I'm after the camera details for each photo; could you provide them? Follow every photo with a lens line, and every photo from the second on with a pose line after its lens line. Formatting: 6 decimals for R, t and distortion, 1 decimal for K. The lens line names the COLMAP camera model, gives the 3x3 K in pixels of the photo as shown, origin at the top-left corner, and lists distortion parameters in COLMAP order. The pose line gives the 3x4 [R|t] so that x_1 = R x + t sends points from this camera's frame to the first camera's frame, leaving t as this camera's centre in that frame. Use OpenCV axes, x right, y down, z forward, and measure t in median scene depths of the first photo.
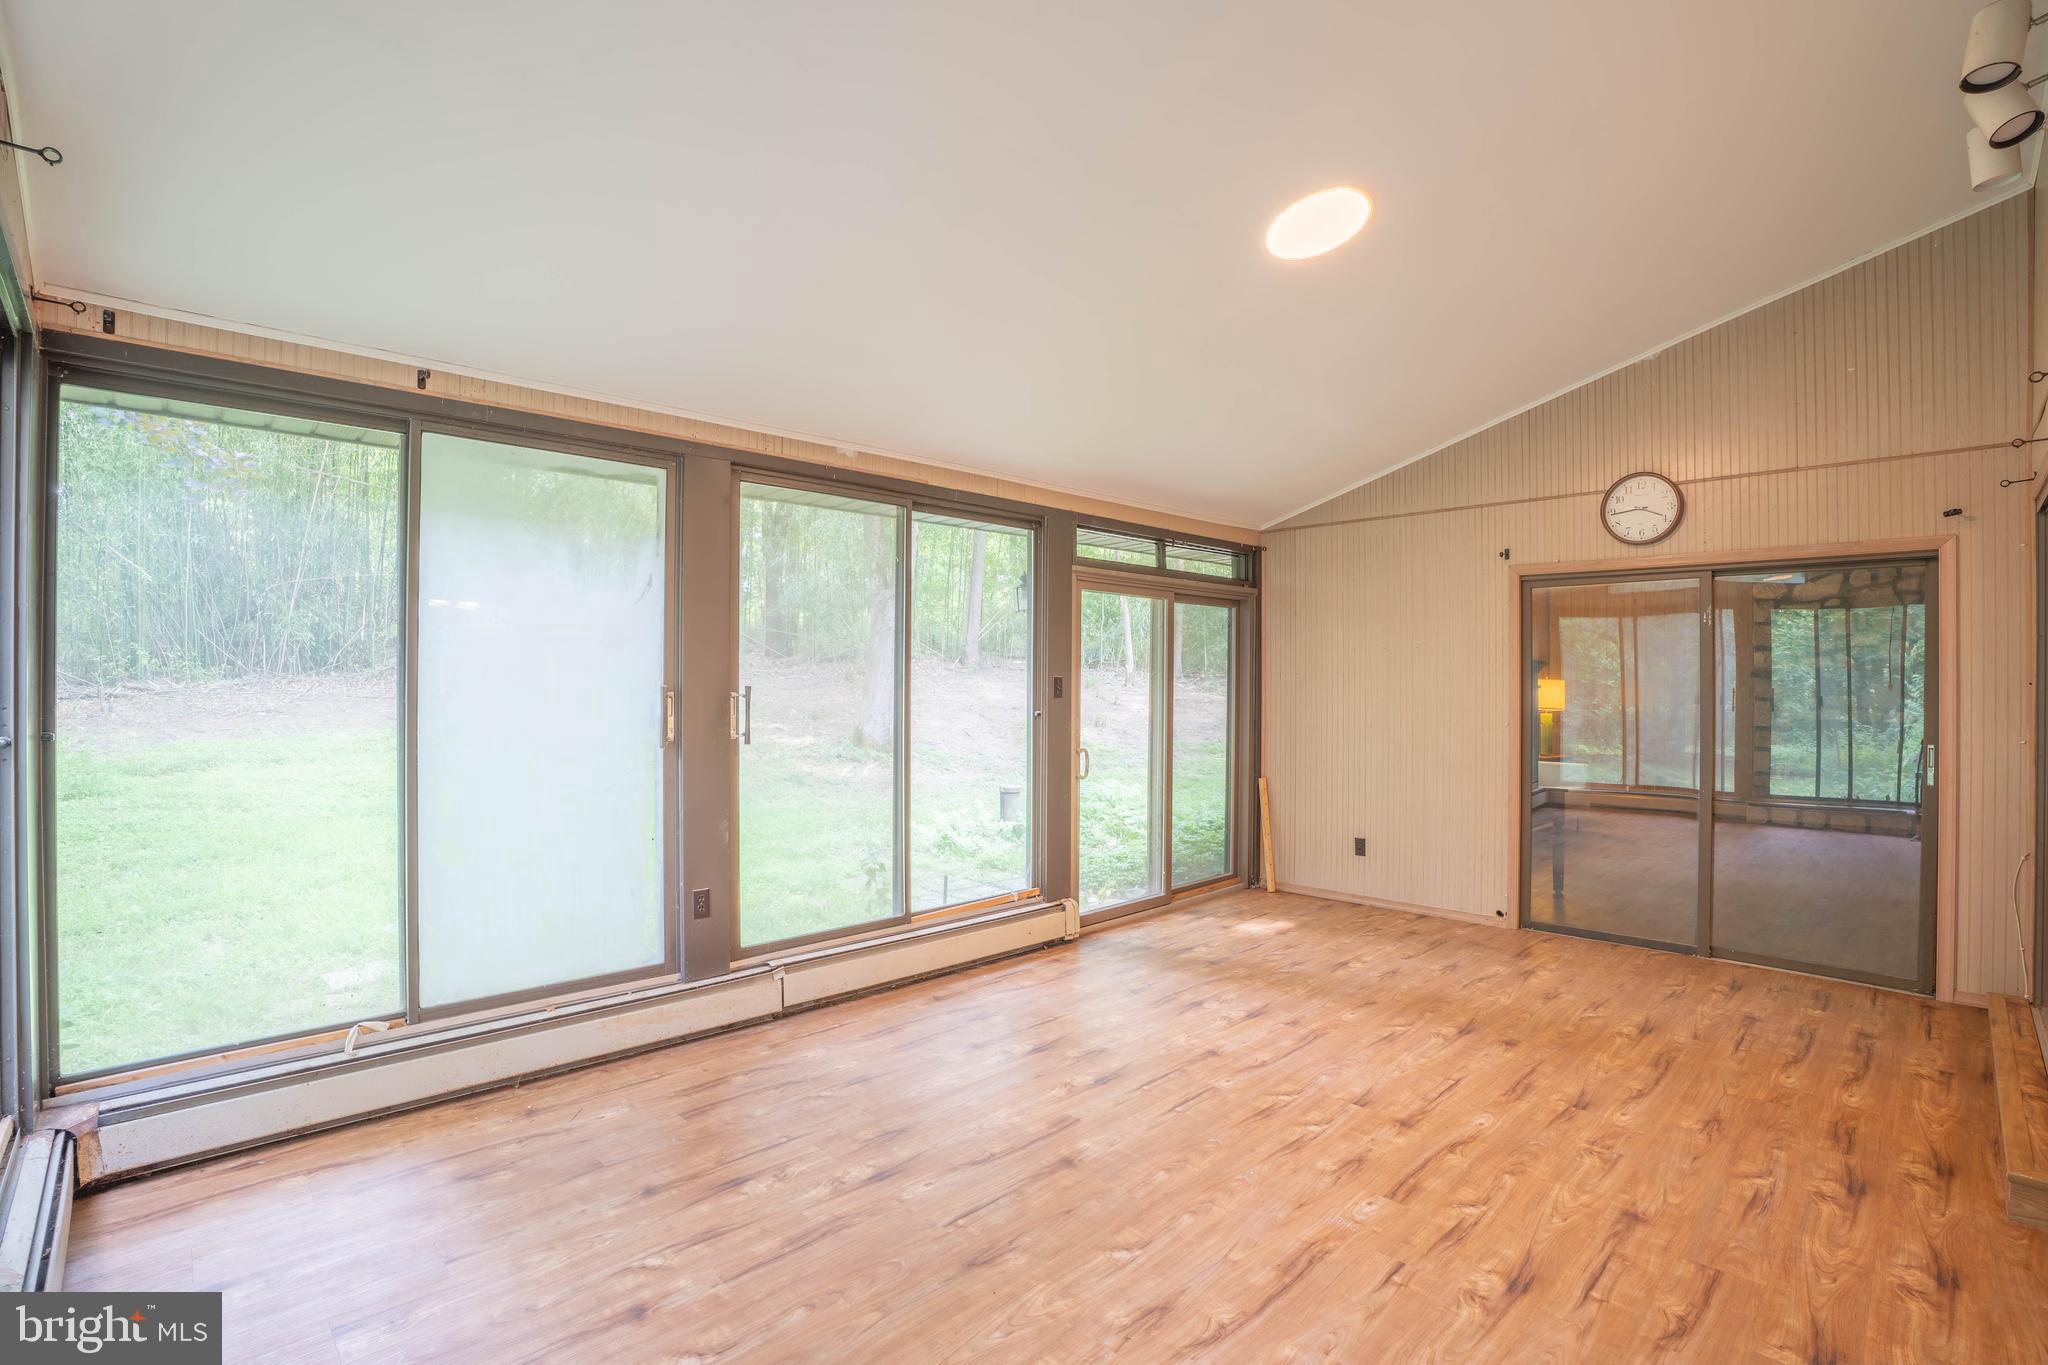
lens RADIAL K [[941.7, 0, 1025.4], [0, 941.7, 680.4], [0, 0, 1]] dist [-0.075050, 0.017567]
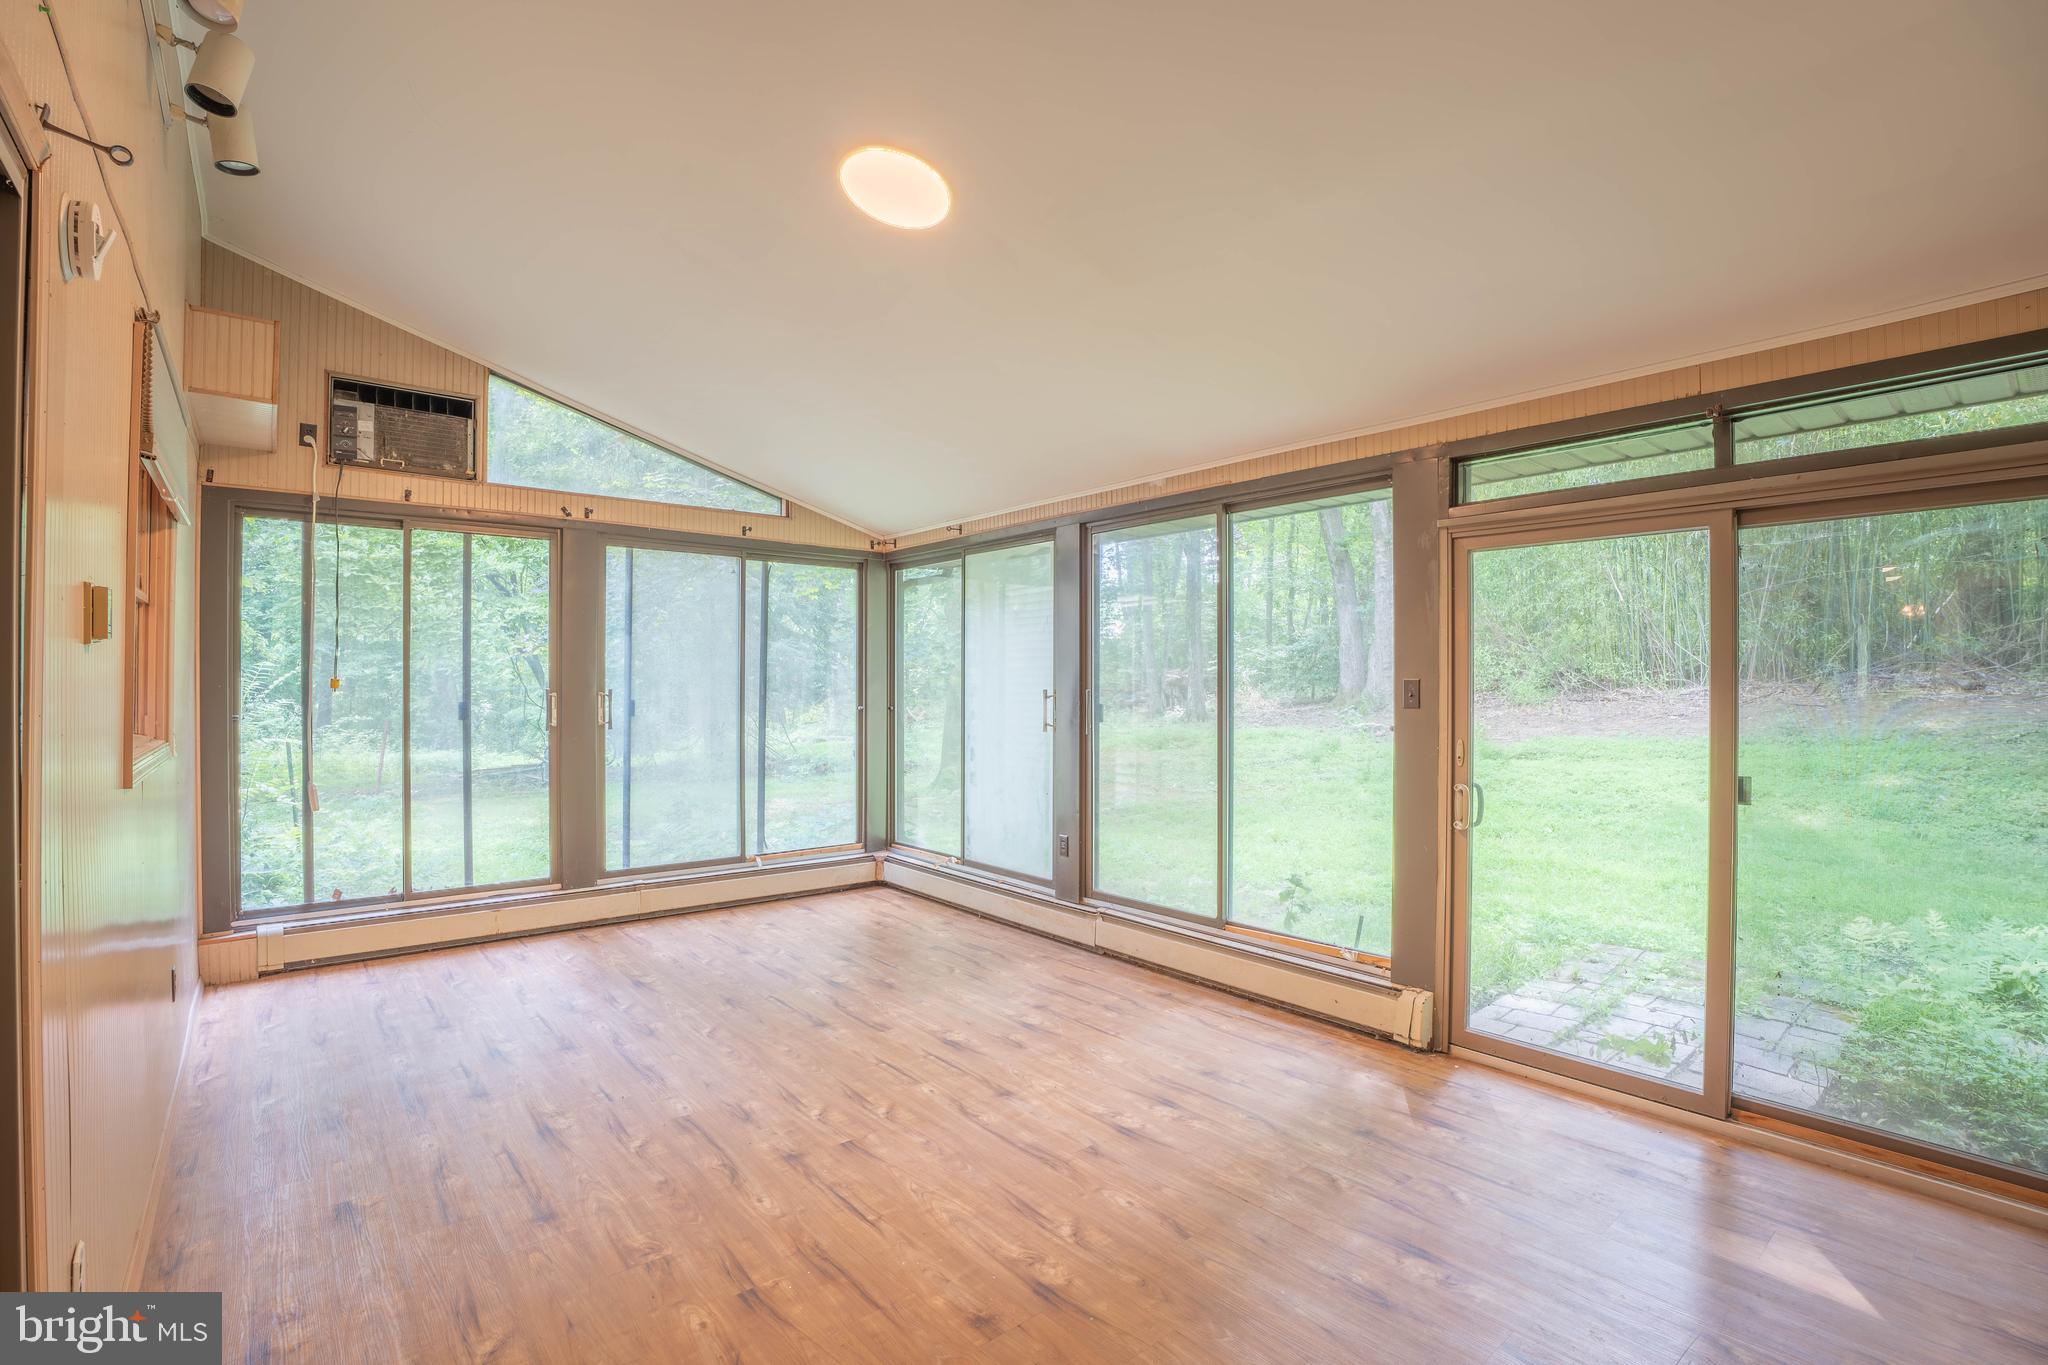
lens RADIAL K [[941.7, 0, 1019.6], [0, 941.7, 684.4], [0, 0, 1]] dist [-0.075050, 0.017567]
pose [[-0.075367, -0.002931, -0.997152, 1.141212], [0.001782, 0.999994, -0.003074, 0.001624], [0.997154, -0.002009, -0.075361, 1.110775]]
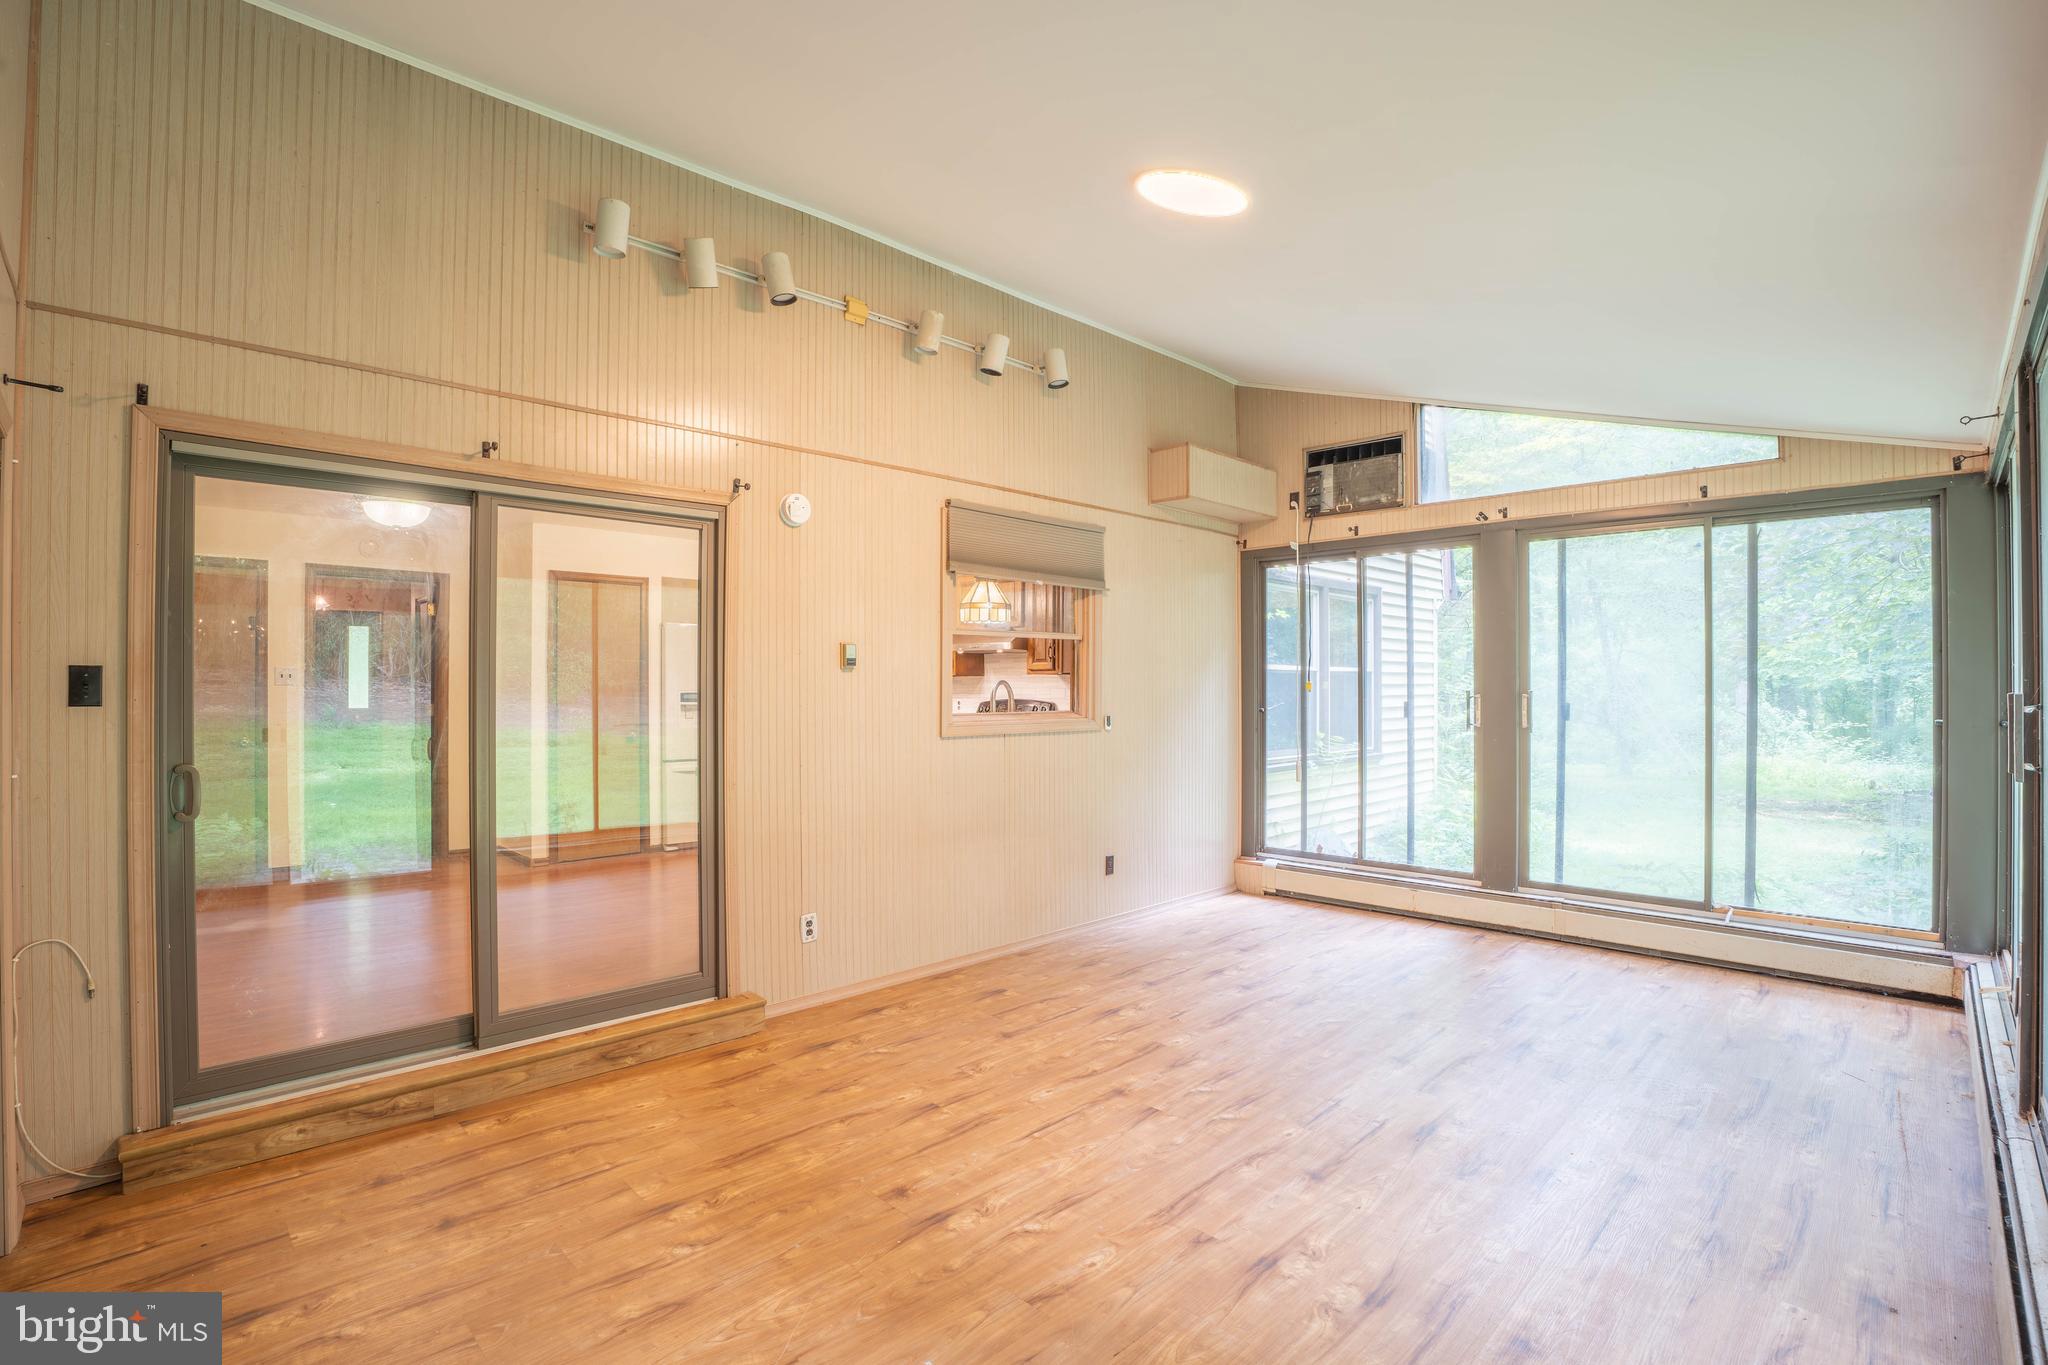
lens RADIAL K [[941.7, 0, 1019.0], [0, 941.7, 675.6], [0, 0, 1]] dist [-0.075050, 0.017567]
pose [[-0.999984, -0.002916, -0.004905, 0.459852], [-0.002834, 0.999861, -0.016450, 0.006258], [0.004952, -0.016435, -0.999853, 1.795770]]
